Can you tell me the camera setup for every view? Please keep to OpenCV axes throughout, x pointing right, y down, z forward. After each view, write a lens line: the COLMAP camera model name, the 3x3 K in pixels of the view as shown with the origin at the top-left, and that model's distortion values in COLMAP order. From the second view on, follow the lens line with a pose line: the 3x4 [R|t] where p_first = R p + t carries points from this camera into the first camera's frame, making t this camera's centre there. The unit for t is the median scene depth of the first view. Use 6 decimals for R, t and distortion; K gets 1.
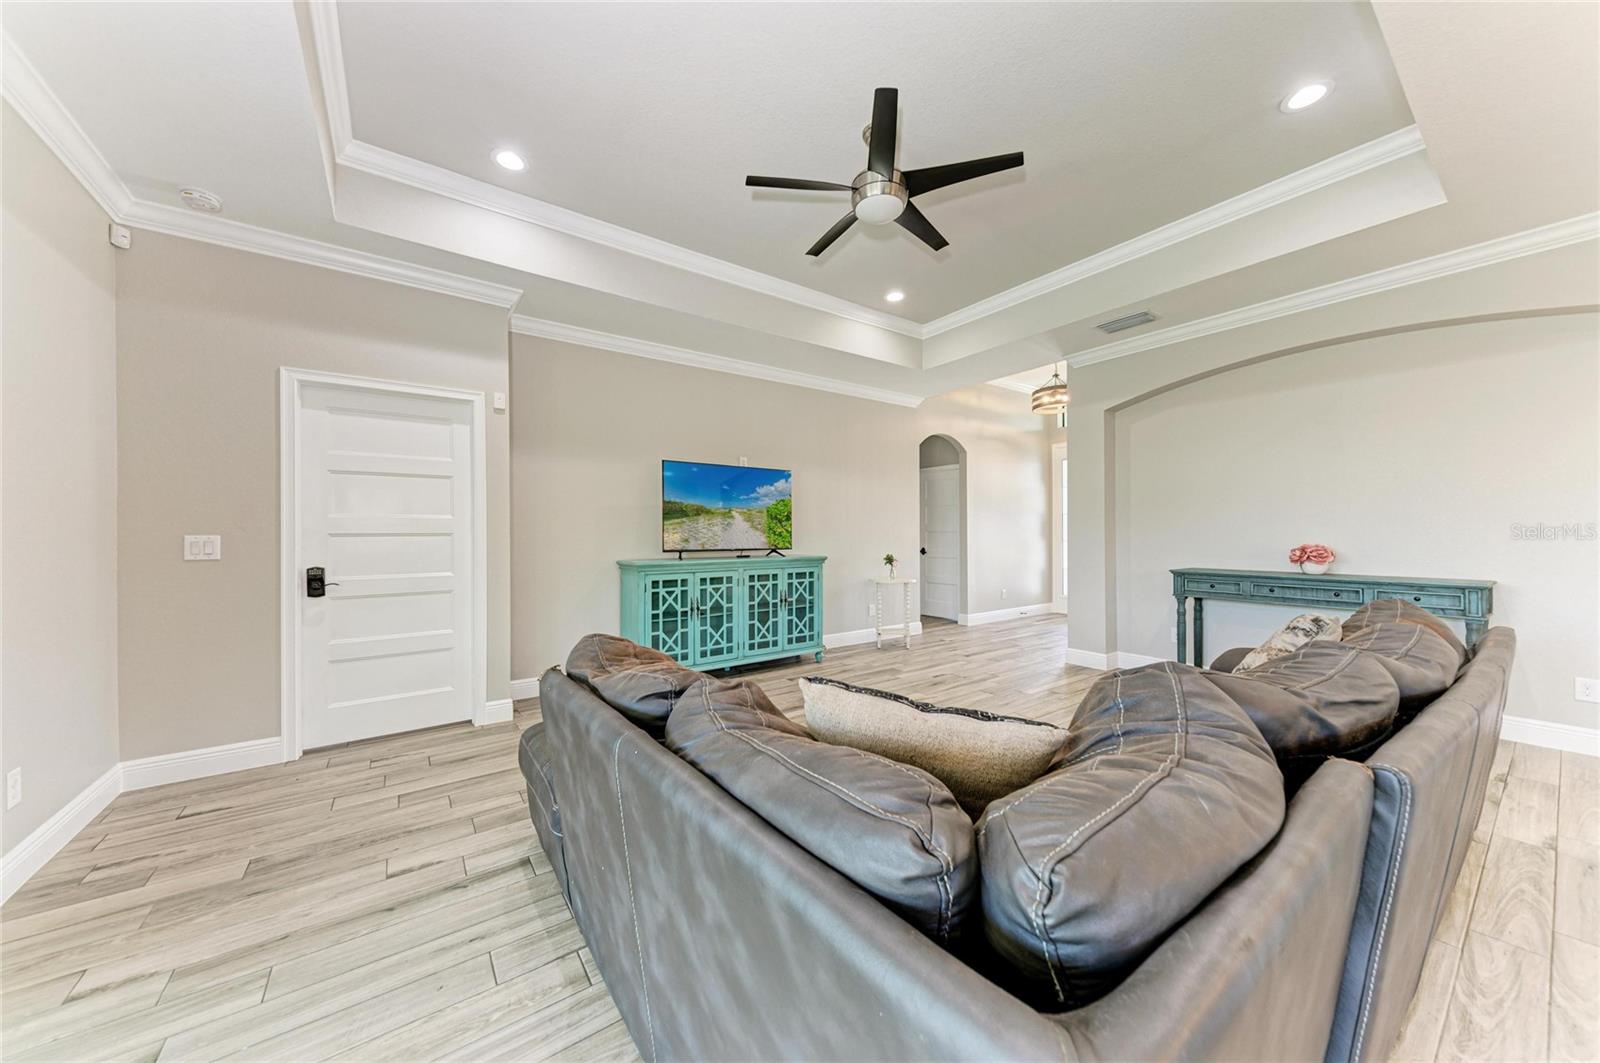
lens RADIAL K [[550.2, 0, 800.5], [0, 550.2, 533.2], [0, 0, 1]] dist [0.017141, -0.004612]
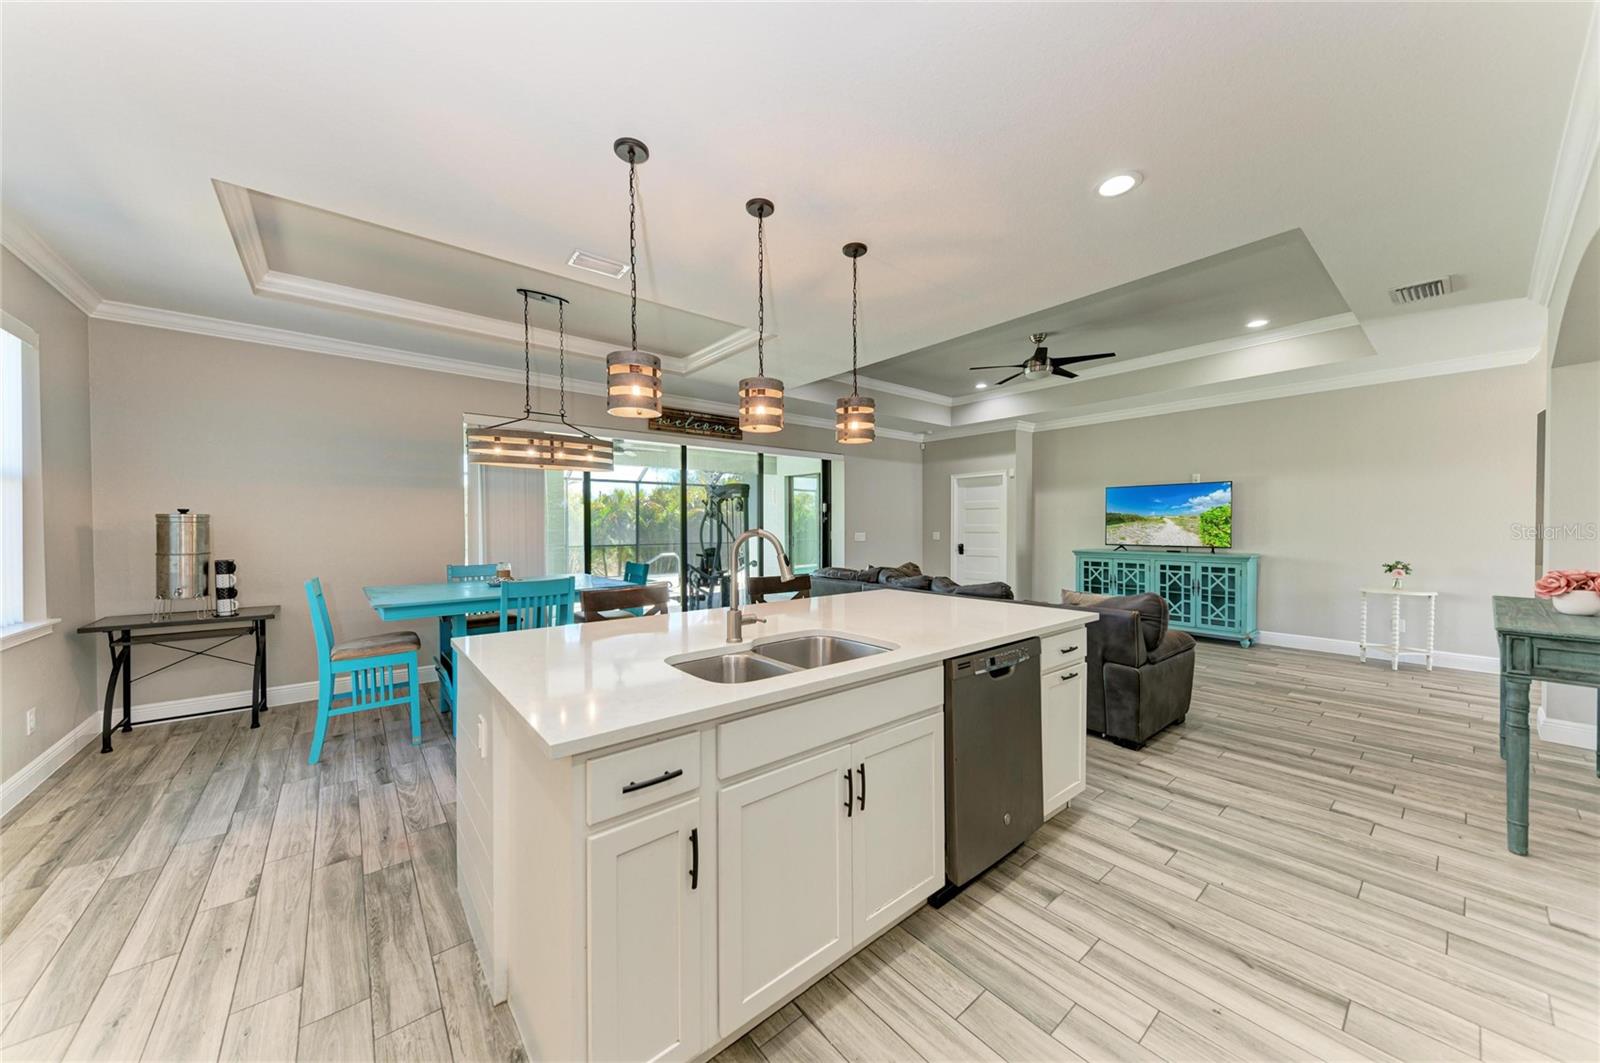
lens RADIAL K [[550.2, 0, 800.5], [0, 550.2, 533.2], [0, 0, 1]] dist [0.017141, -0.004612]
pose [[0.063573, 0.019043, -0.997796, 1.247374], [0.006123, 0.999792, 0.019471, -0.035503], [0.997958, -0.007347, 0.063443, 0.012326]]
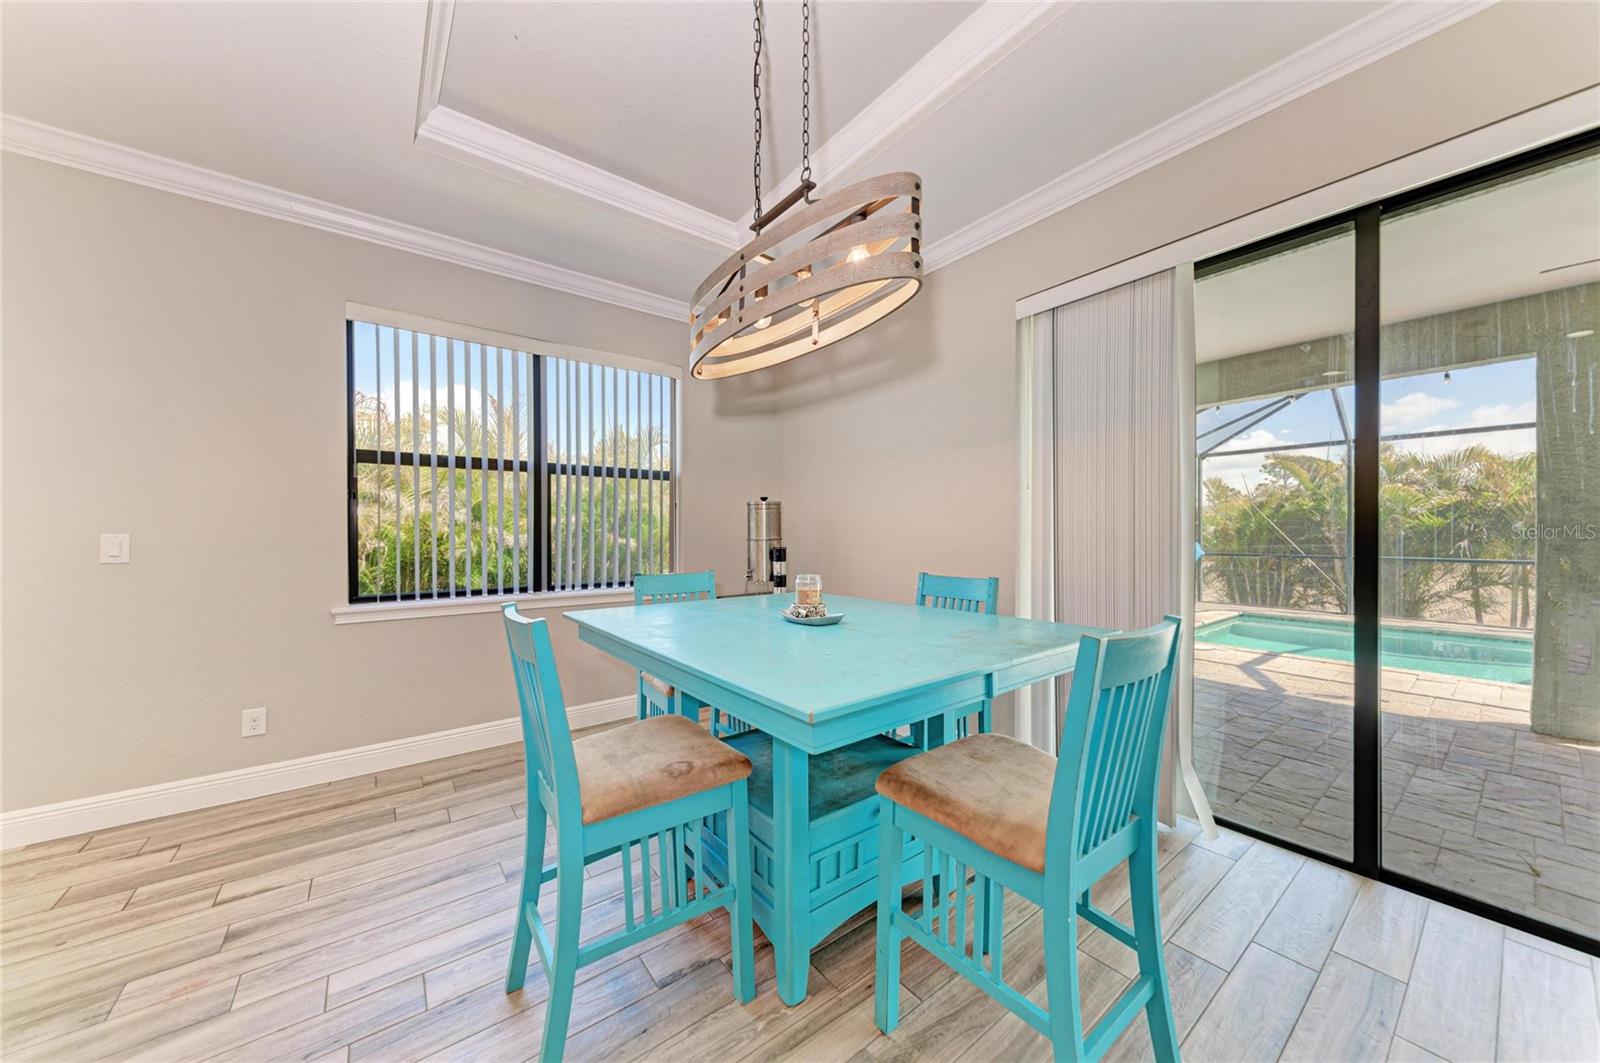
lens RADIAL K [[551.7, 0, 800.7], [0, 551.7, 537.2], [0, 0, 1]] dist [0.014999, -0.004252]
pose [[-0.999698, 0.007997, -0.023258, 0.374341], [0.007866, 0.999953, 0.005727, -0.004354], [0.023302, 0.005542, -0.999713, 0.014398]]
